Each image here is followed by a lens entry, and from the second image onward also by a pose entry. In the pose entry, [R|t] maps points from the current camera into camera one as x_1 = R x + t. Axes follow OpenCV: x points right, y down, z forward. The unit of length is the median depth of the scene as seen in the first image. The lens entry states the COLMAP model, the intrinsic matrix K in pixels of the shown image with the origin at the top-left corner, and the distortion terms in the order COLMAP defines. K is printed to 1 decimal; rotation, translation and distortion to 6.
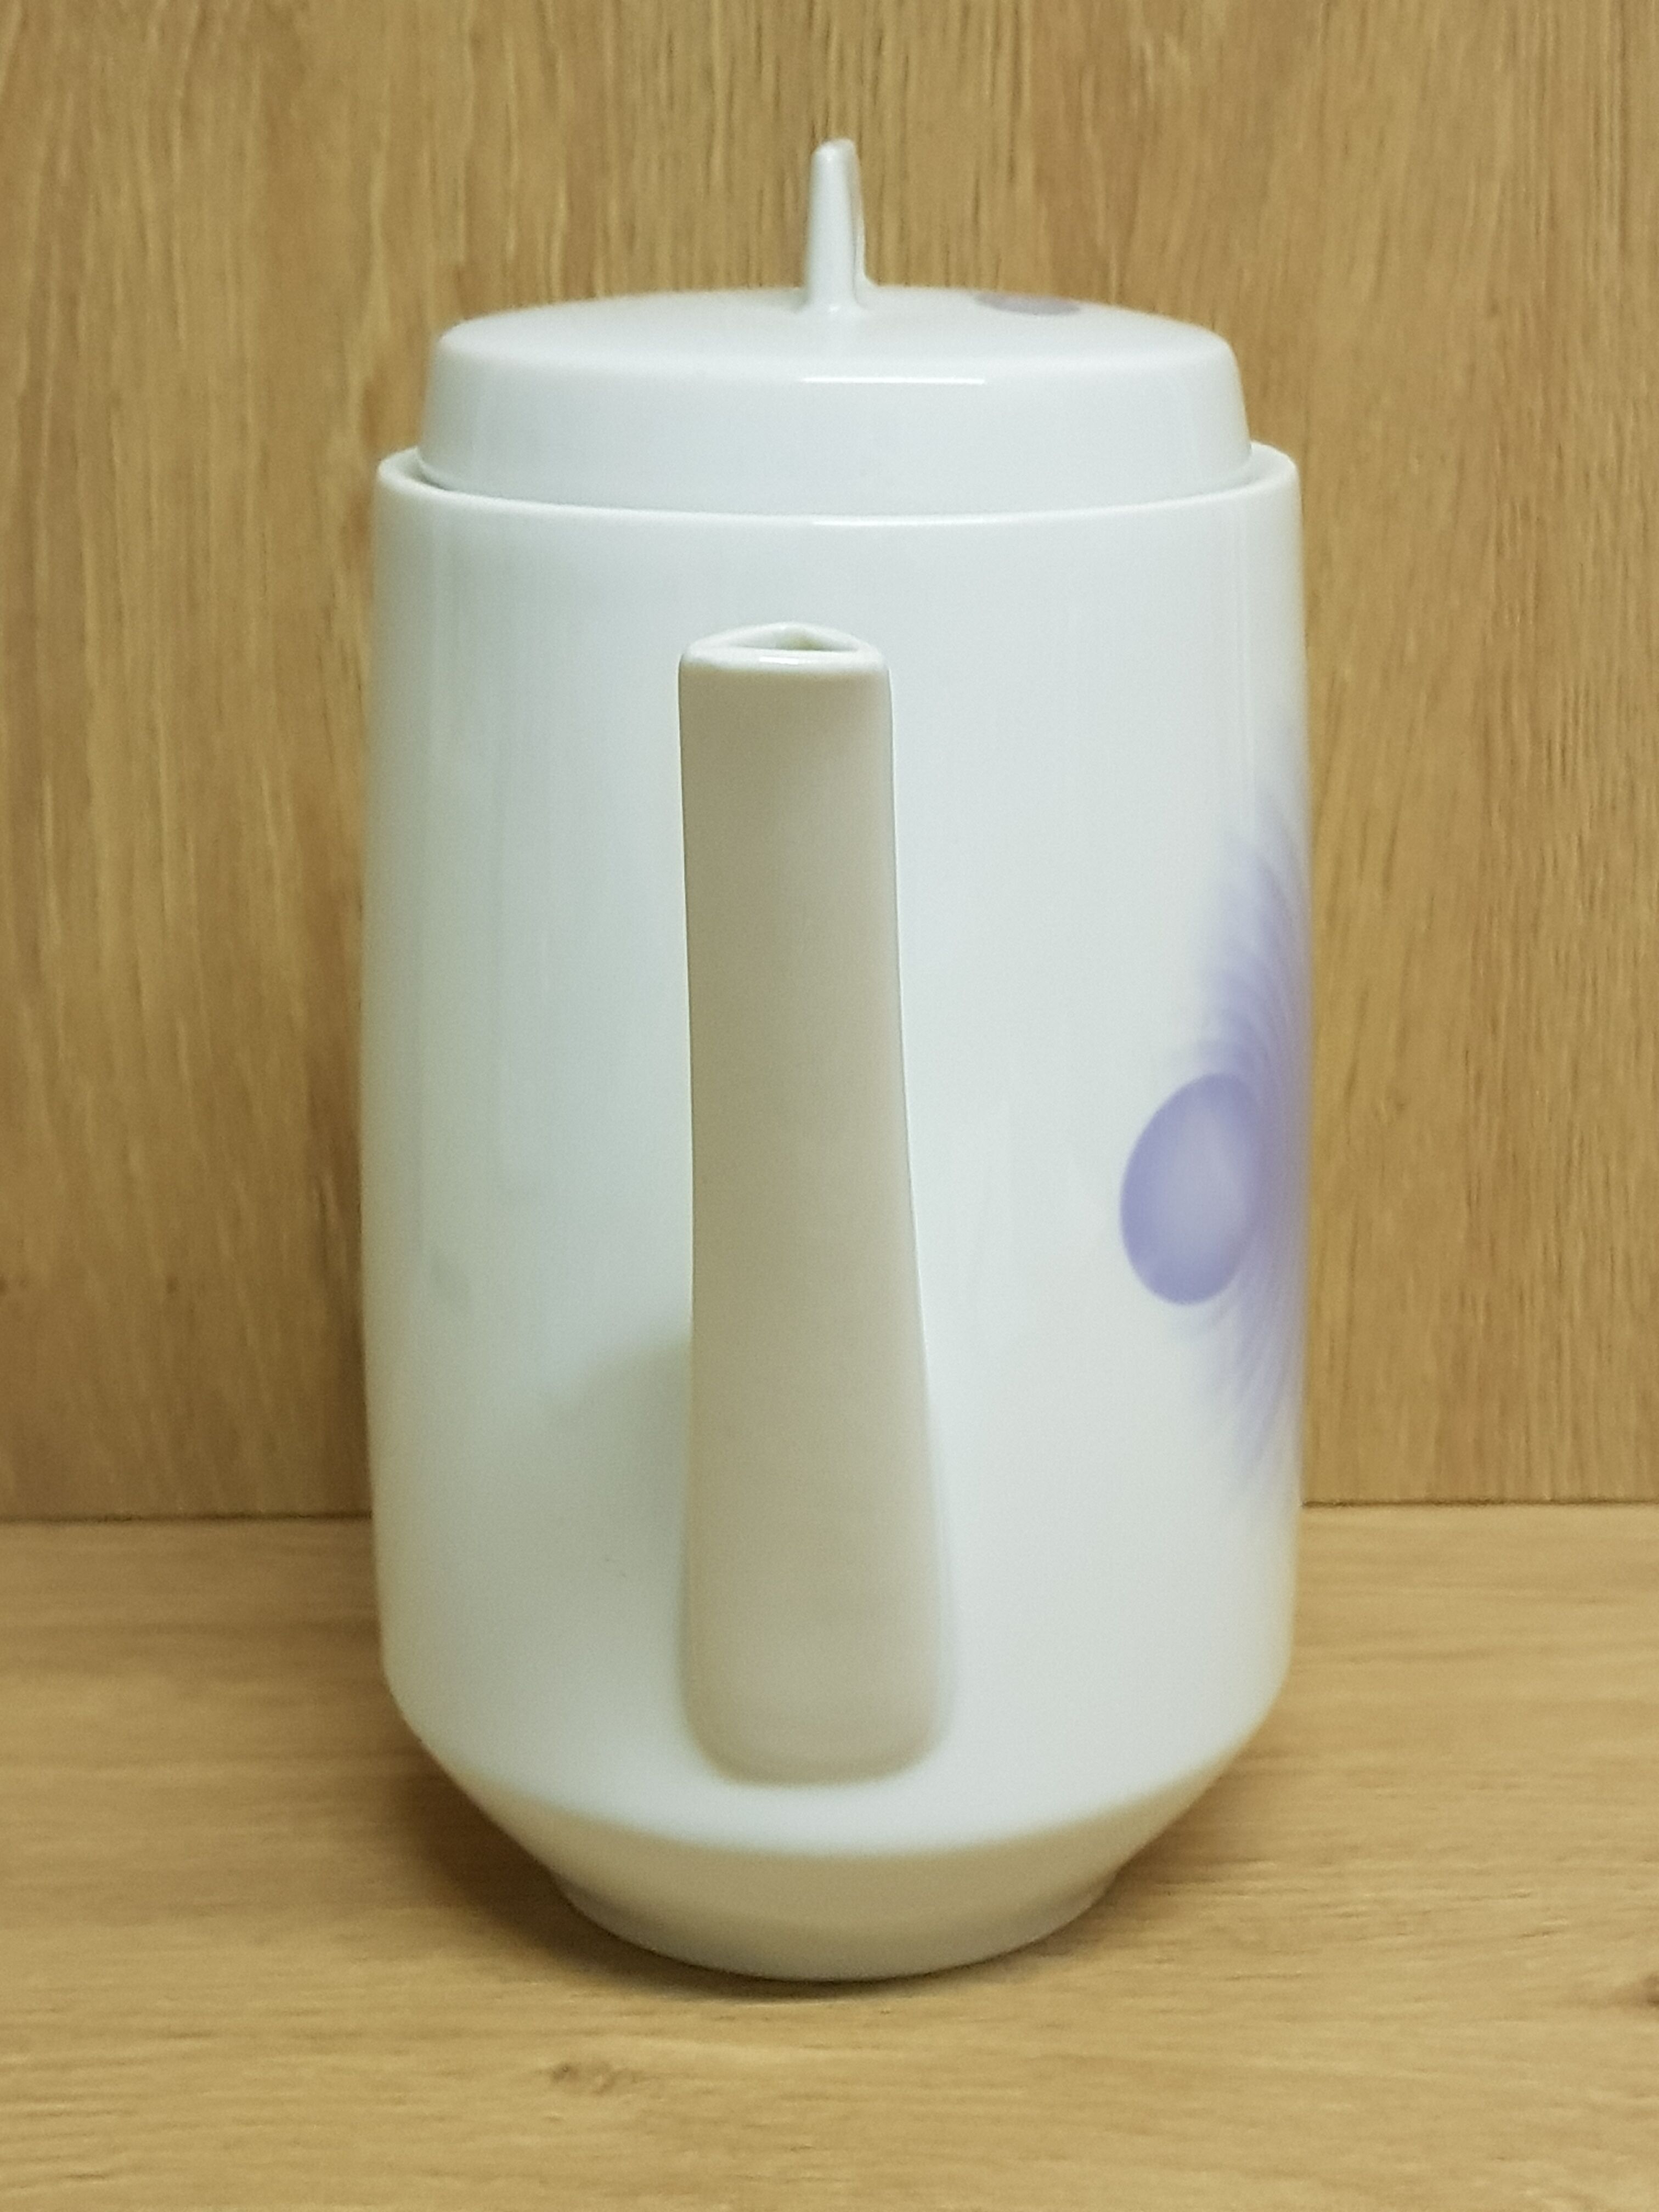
lens RADIAL K [[3376.6, 0, 876.1], [0, 3376.6, 1051.0], [0, 0, 1]] dist [0.077705, 0.000000]
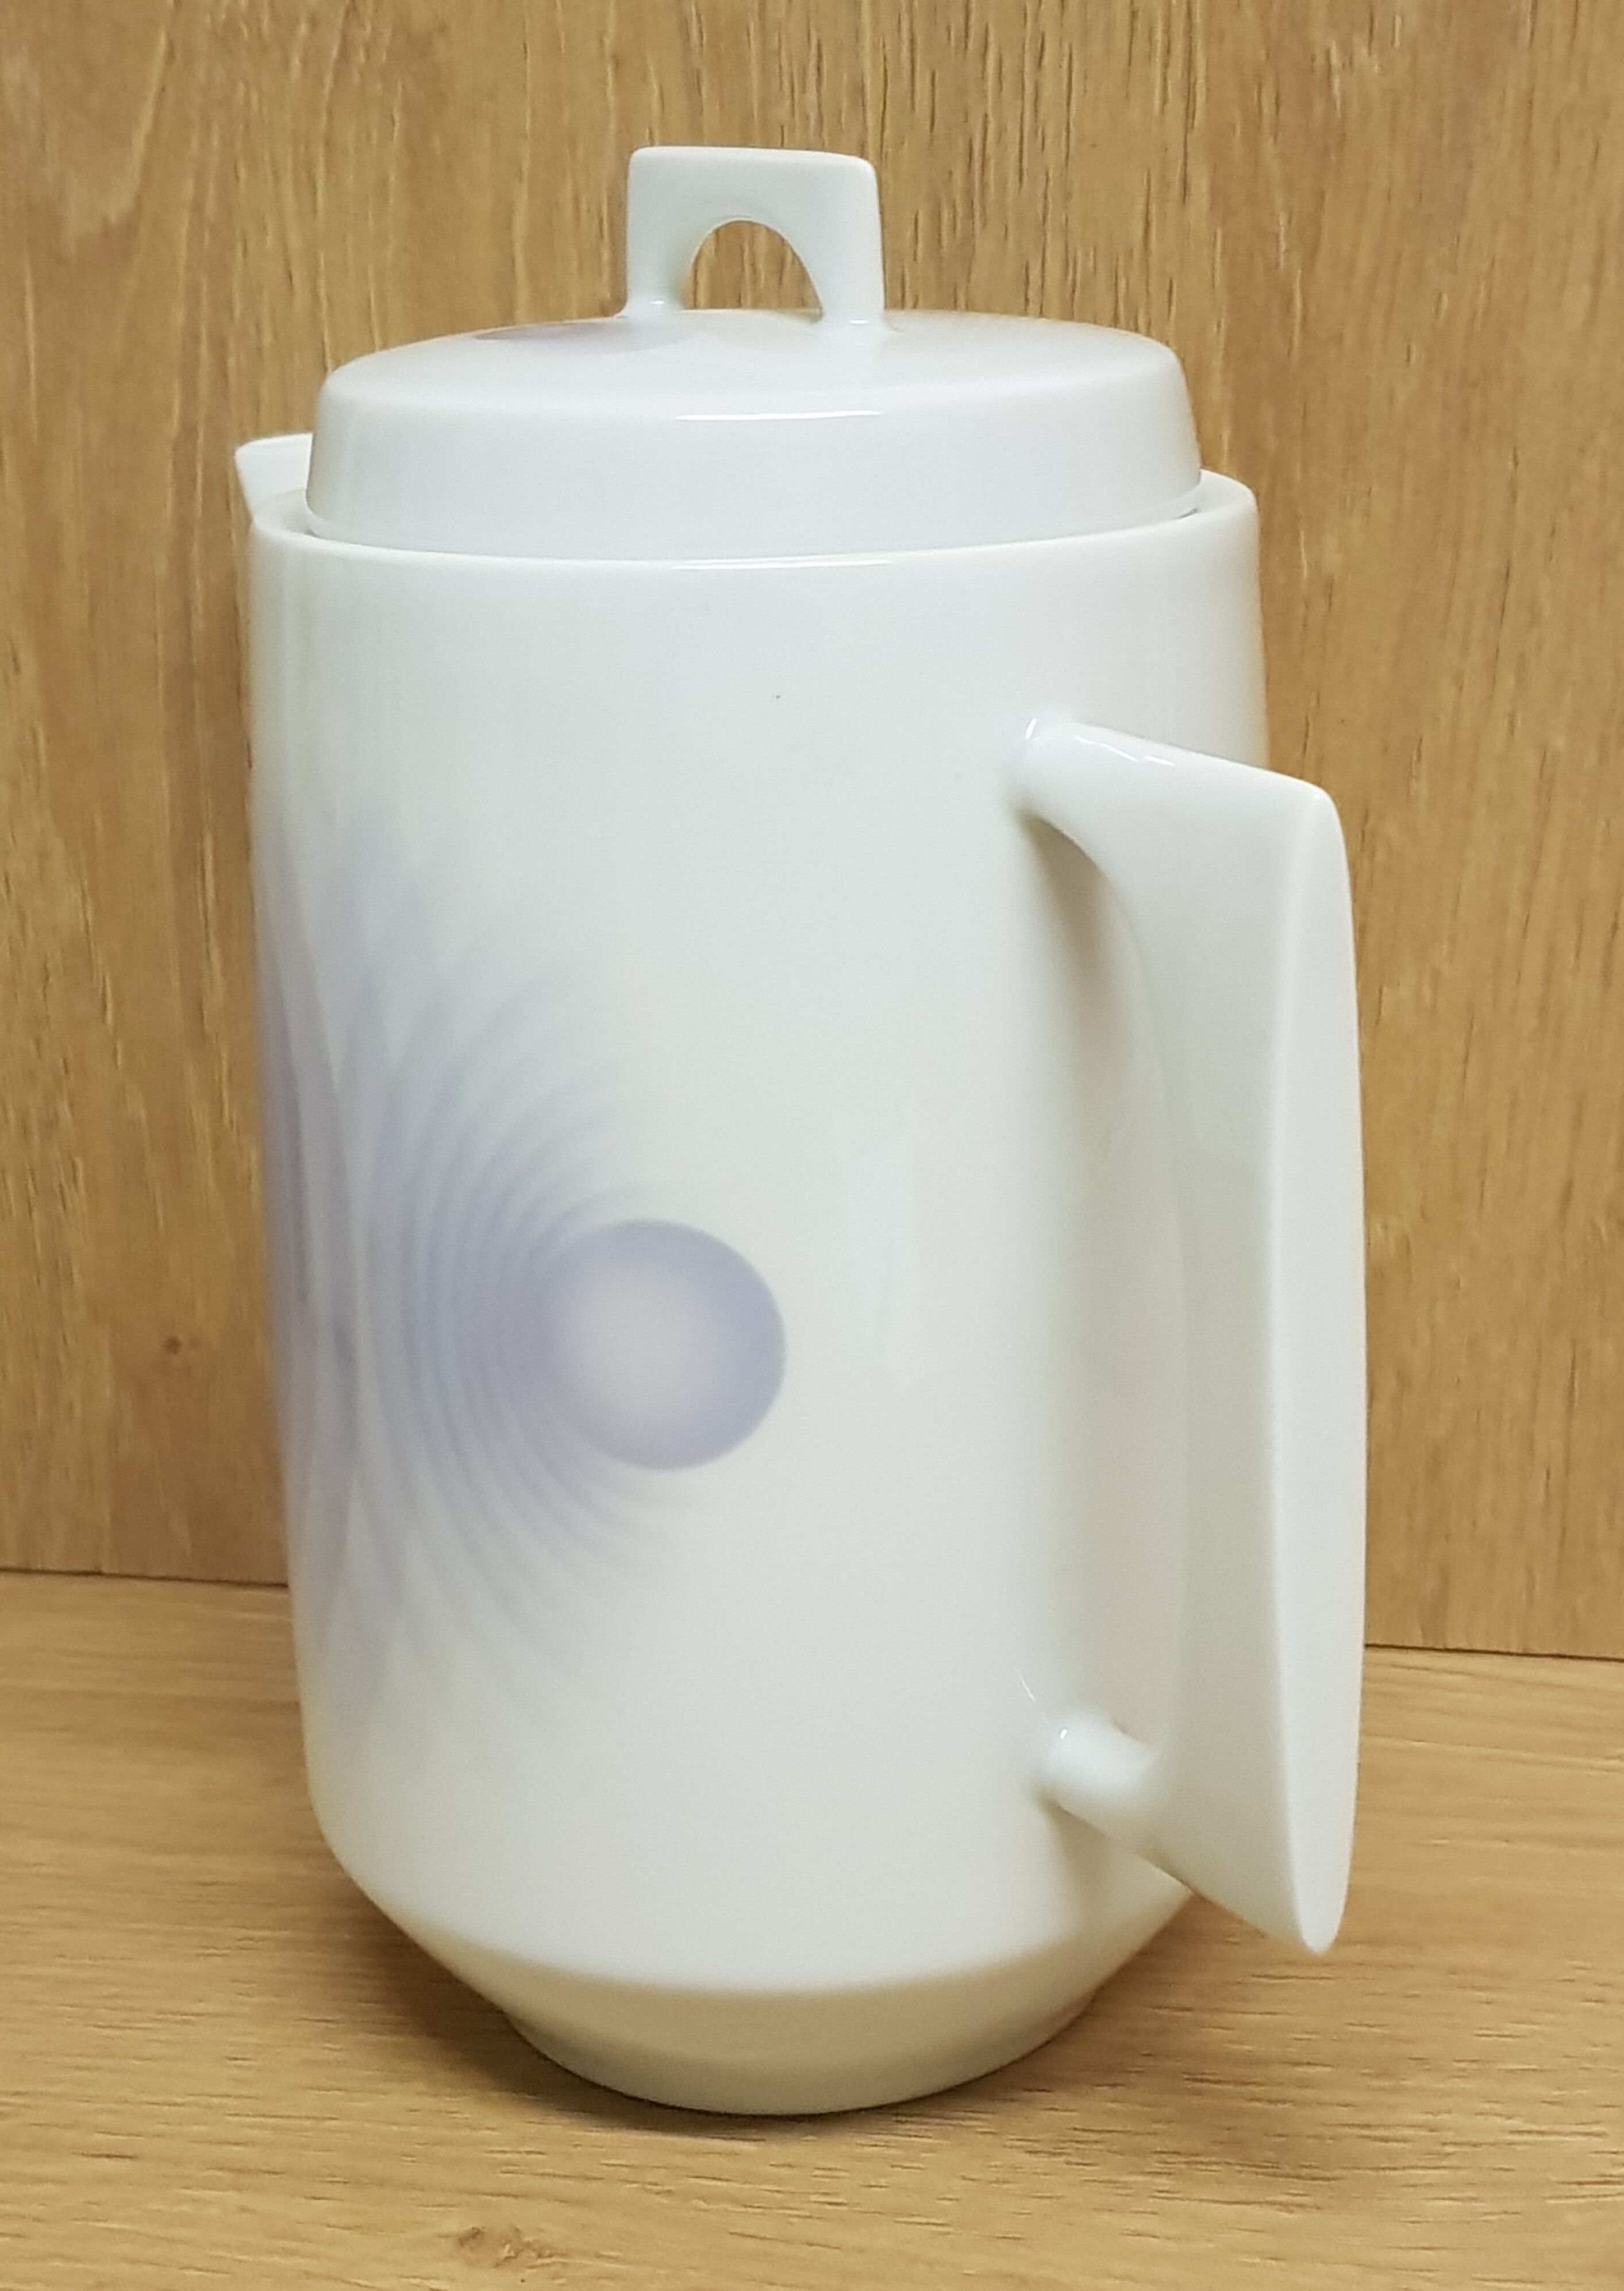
lens RADIAL K [[3352.9, 0, 900.4], [0, 3352.9, 1134.1], [0, 0, 1]] dist [0.077372, 0.000000]
pose [[0.980150, 0.036931, -0.194788, 0.151900], [-0.034441, 0.999276, 0.016155, -0.016955], [0.195244, -0.009126, 0.980712, 0.090513]]
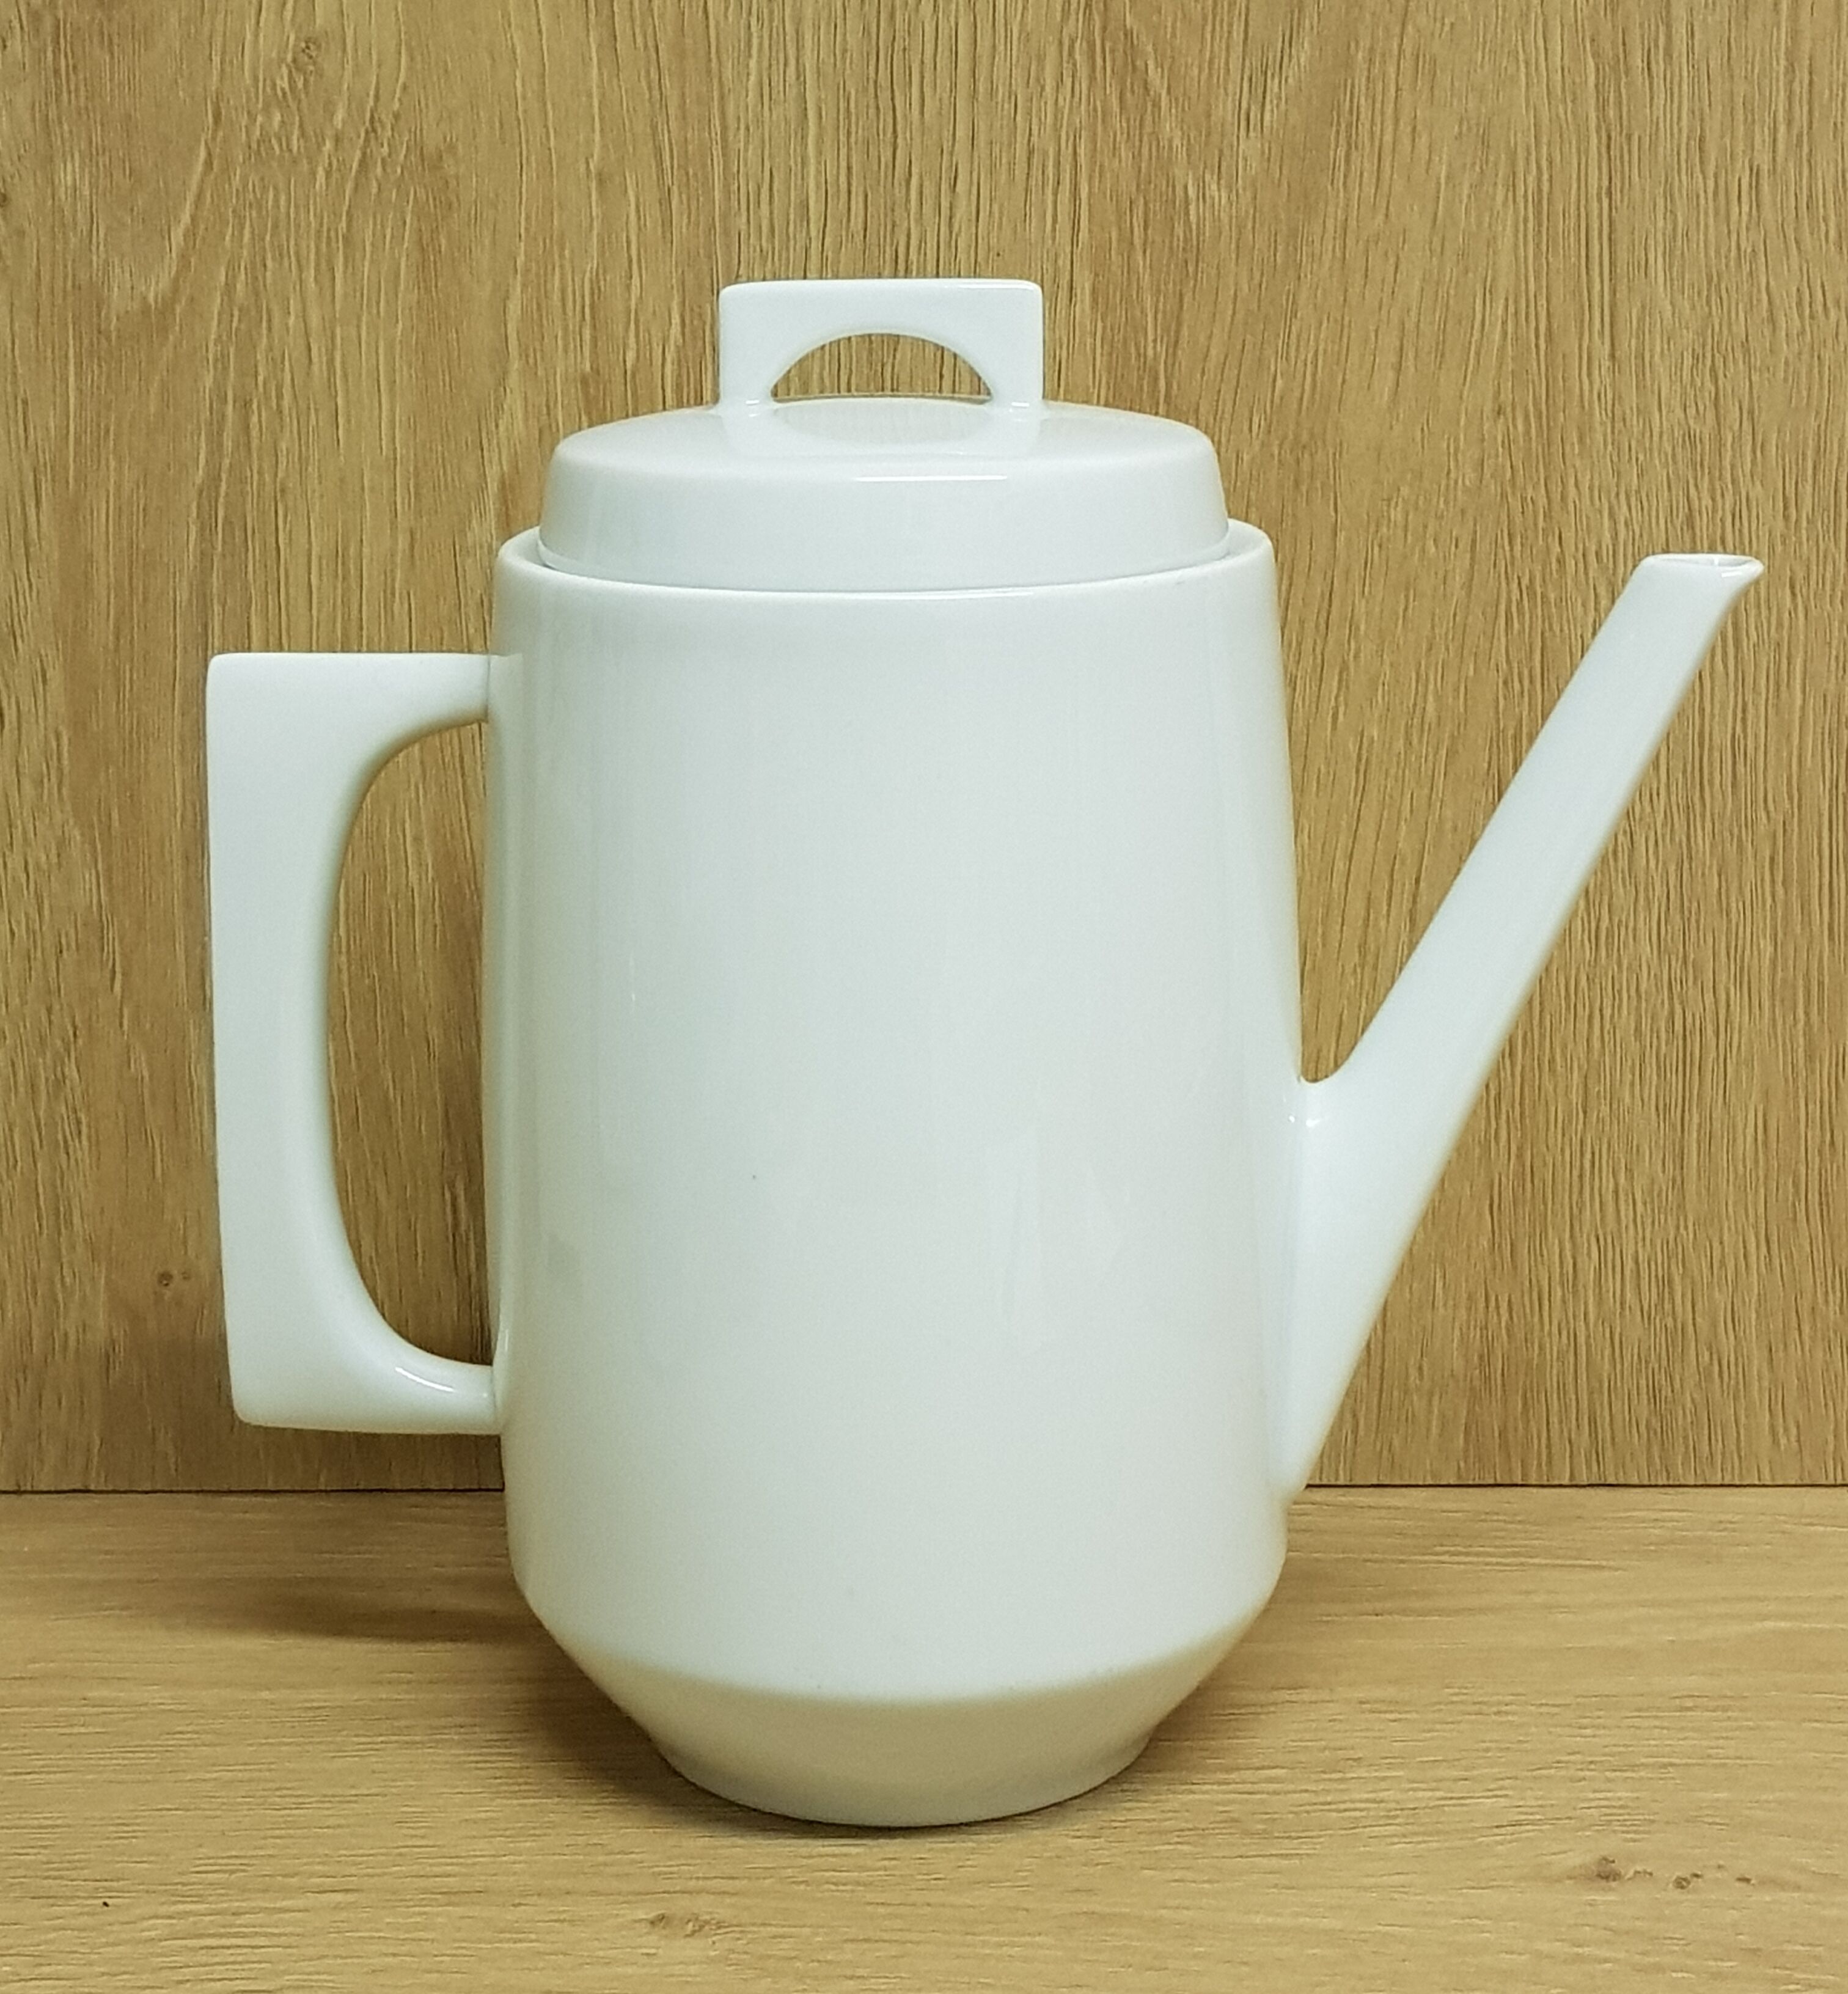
lens RADIAL K [[3629.8, 0, 946.3], [0, 3629.8, 996.5], [0, 0, 1]] dist [0.113830, 0.000000]
pose [[0.999732, 0.004012, -0.022797, 0.026883], [-0.004931, 0.999171, -0.040408, 0.025957], [0.022616, 0.040509, 0.998923, -0.209632]]
